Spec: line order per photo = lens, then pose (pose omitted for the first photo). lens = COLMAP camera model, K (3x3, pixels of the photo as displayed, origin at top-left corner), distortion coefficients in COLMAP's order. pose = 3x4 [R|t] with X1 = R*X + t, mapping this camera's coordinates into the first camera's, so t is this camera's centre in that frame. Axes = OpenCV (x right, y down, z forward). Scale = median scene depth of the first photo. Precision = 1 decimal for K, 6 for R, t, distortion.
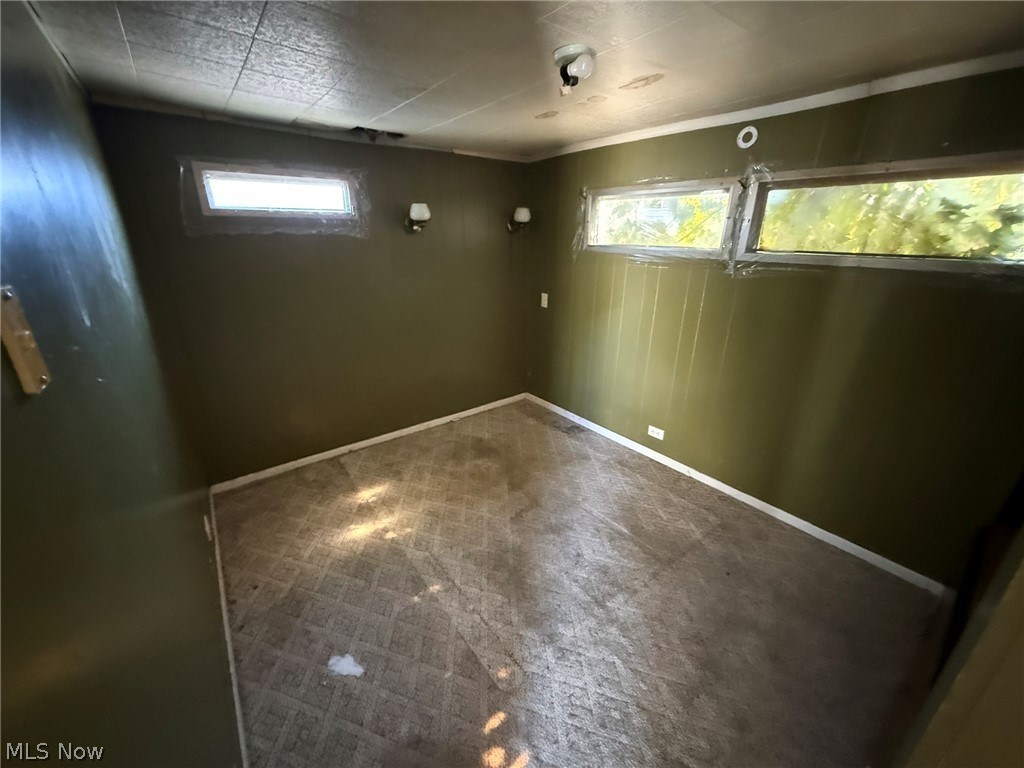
lens RADIAL K [[406.5, 0, 510.2], [0, 406.5, 382.9], [0, 0, 1]] dist [-0.001048, -0.000155]
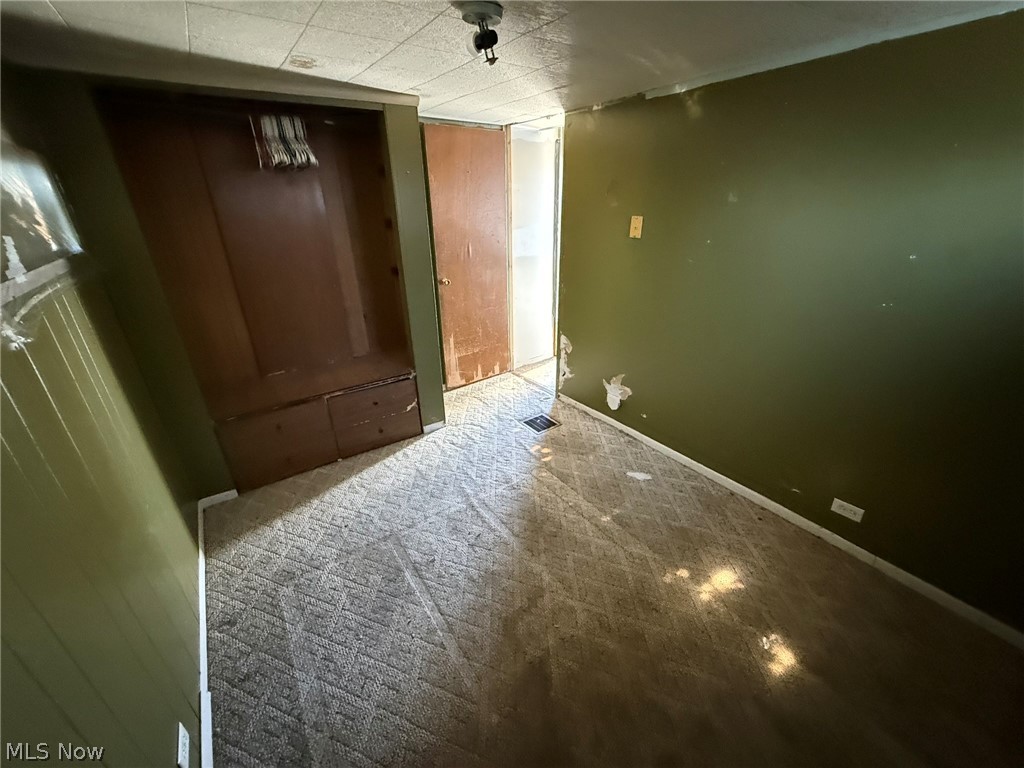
lens RADIAL K [[406.5, 0, 511.4], [0, 406.5, 381.4], [0, 0, 1]] dist [-0.001048, -0.000155]
pose [[-0.998959, -0.000225, 0.045616, 0.027892], [0.032107, 0.706893, 0.706591, -0.533589], [-0.032405, 0.707320, -0.706150, 1.347448]]
